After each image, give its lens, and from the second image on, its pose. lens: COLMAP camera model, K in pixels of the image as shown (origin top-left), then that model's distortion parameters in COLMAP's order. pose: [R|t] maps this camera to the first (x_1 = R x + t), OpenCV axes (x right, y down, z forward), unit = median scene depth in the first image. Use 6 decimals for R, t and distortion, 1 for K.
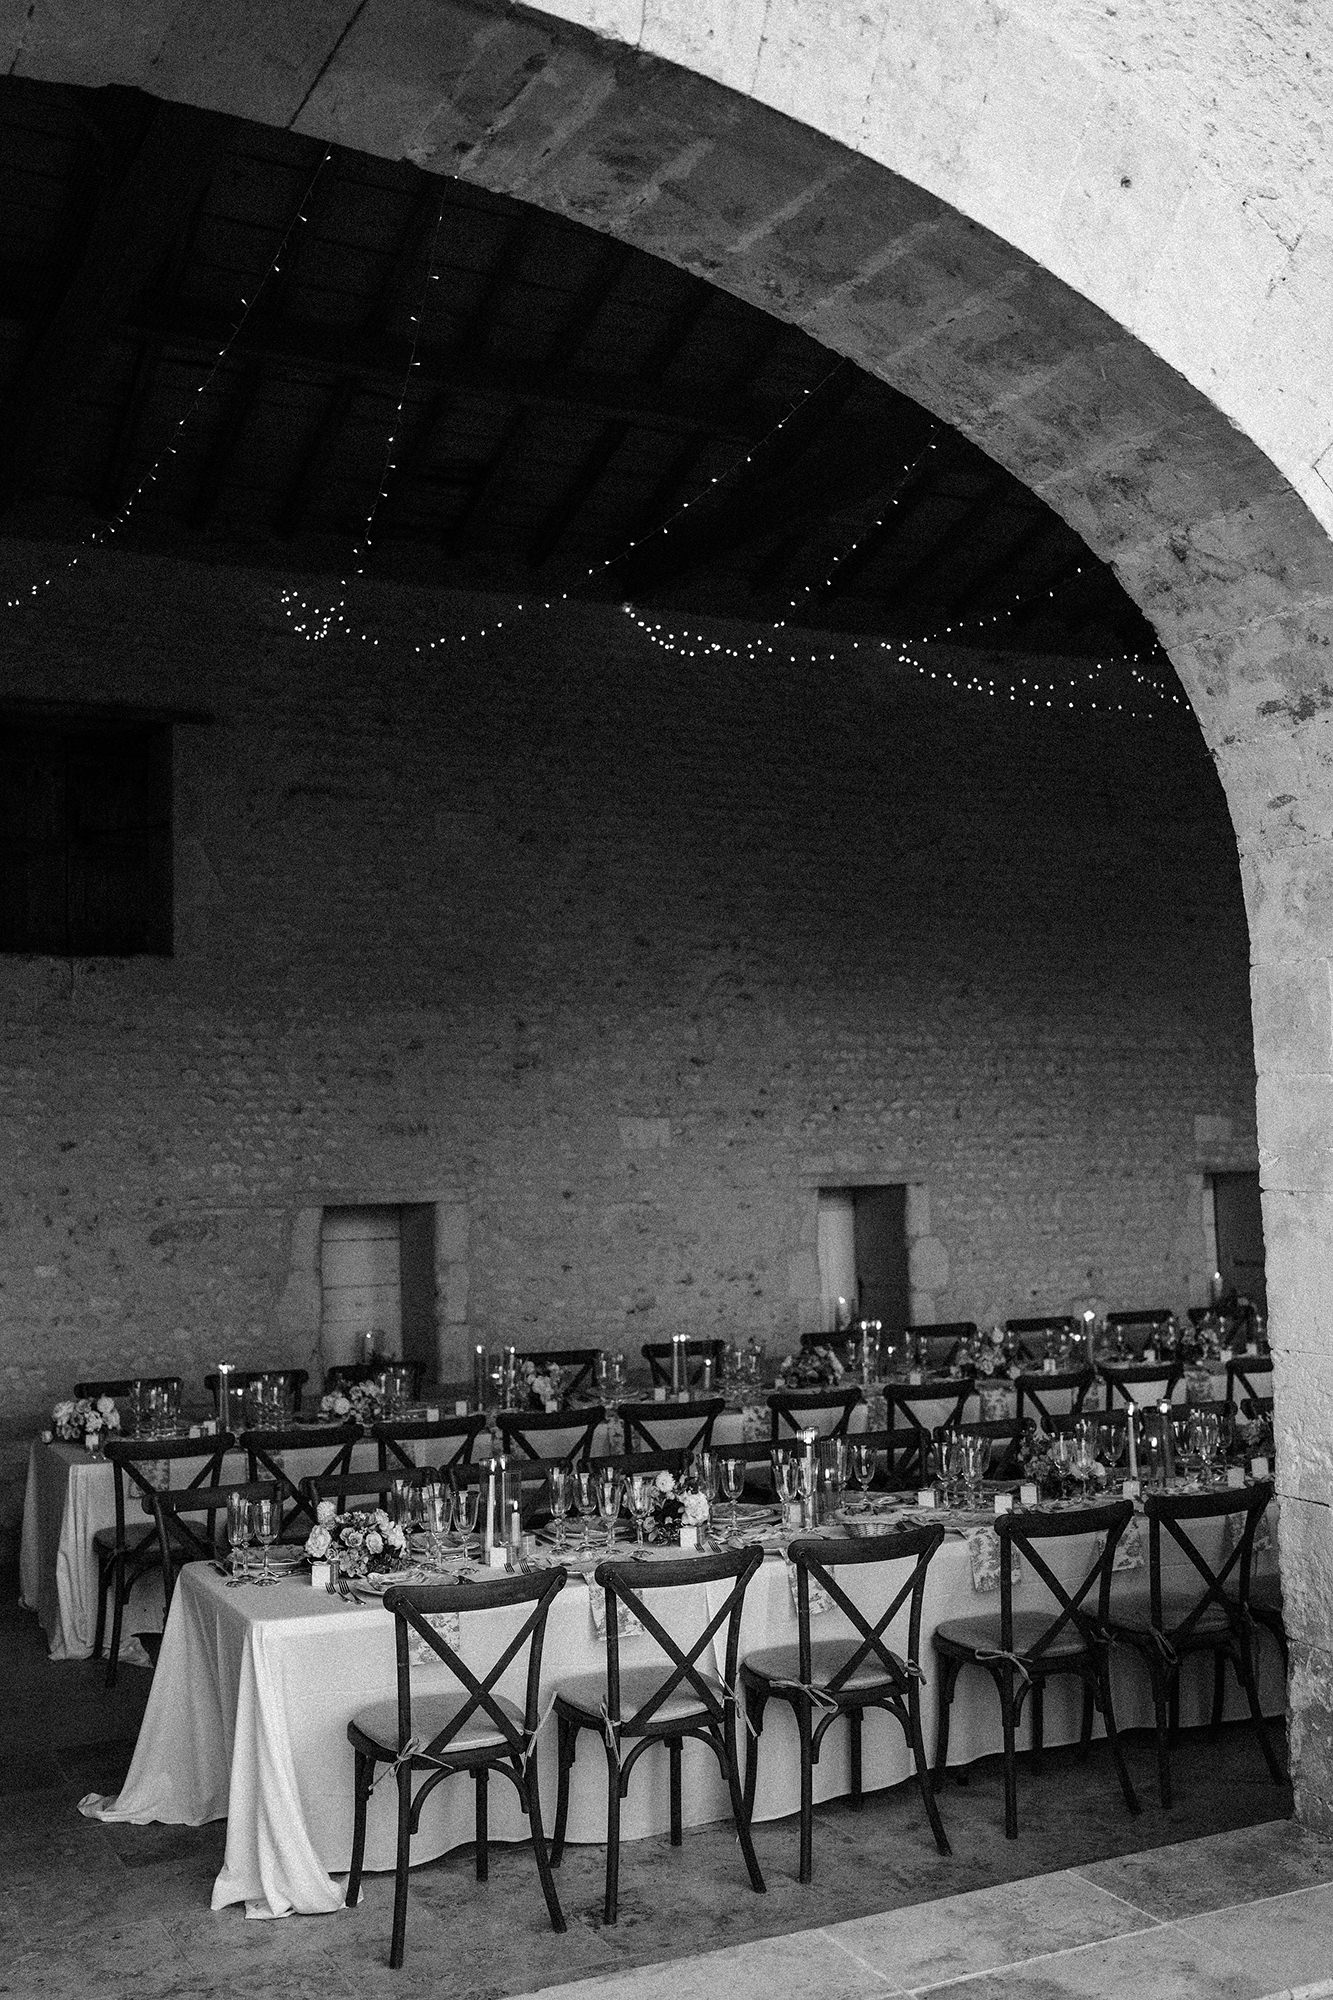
lens RADIAL K [[1977.5, 0, 671.0], [0, 1977.5, 1070.5], [0, 0, 1]] dist [-0.059588, 0.181973]
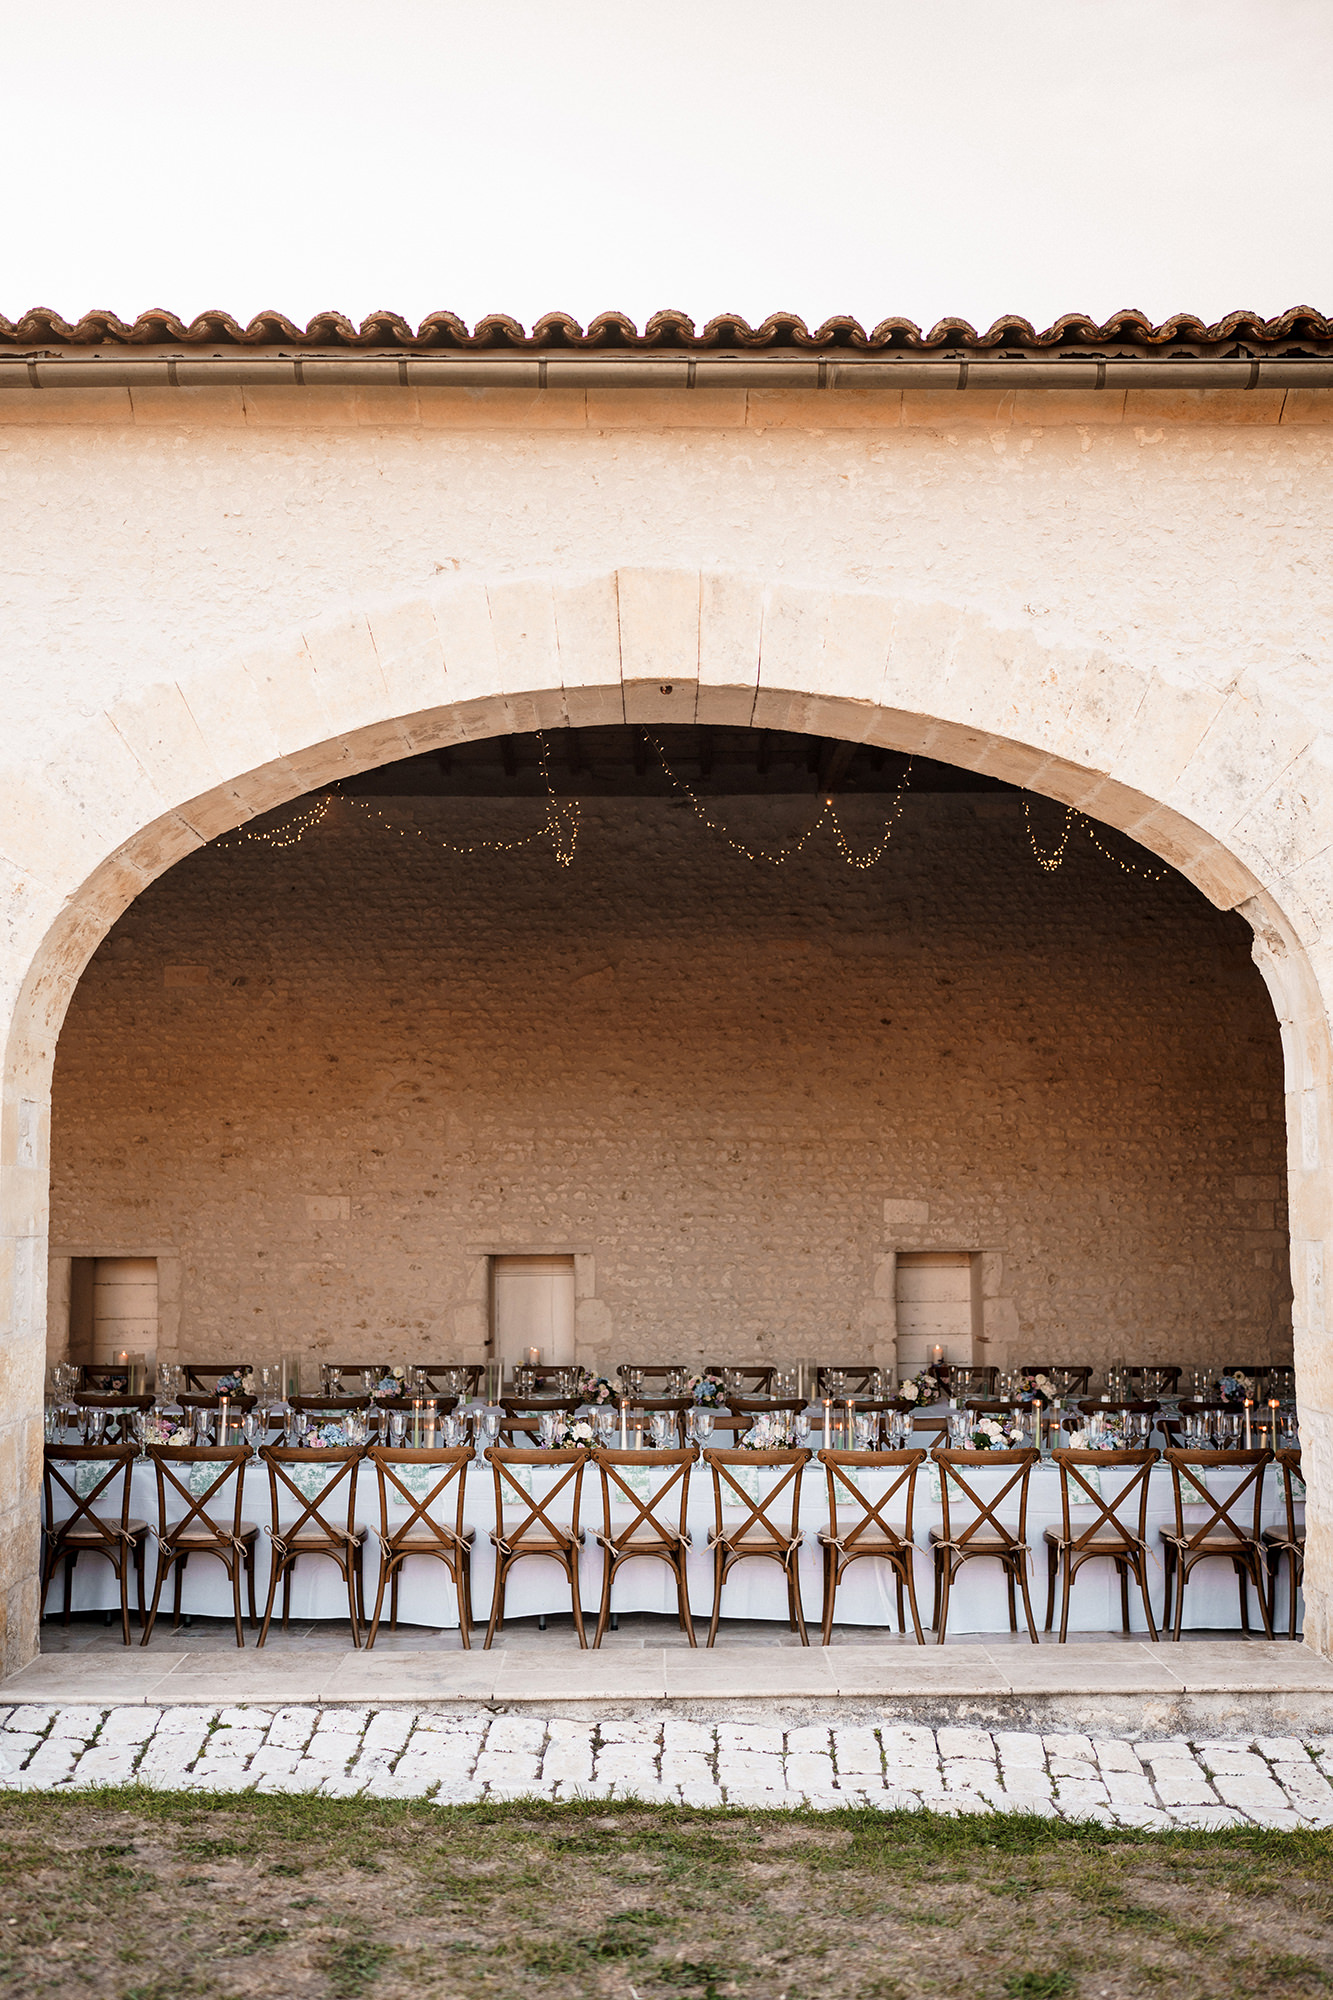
lens RADIAL K [[1977.5, 0, 671.0], [0, 1977.5, 1070.5], [0, 0, 1]] dist [-0.059588, 0.181973]
pose [[0.902148, -0.009595, -0.431320, 0.714968], [-0.000079, 0.999749, -0.022405, -0.027743], [0.431427, 0.020246, 0.901921, -0.057800]]
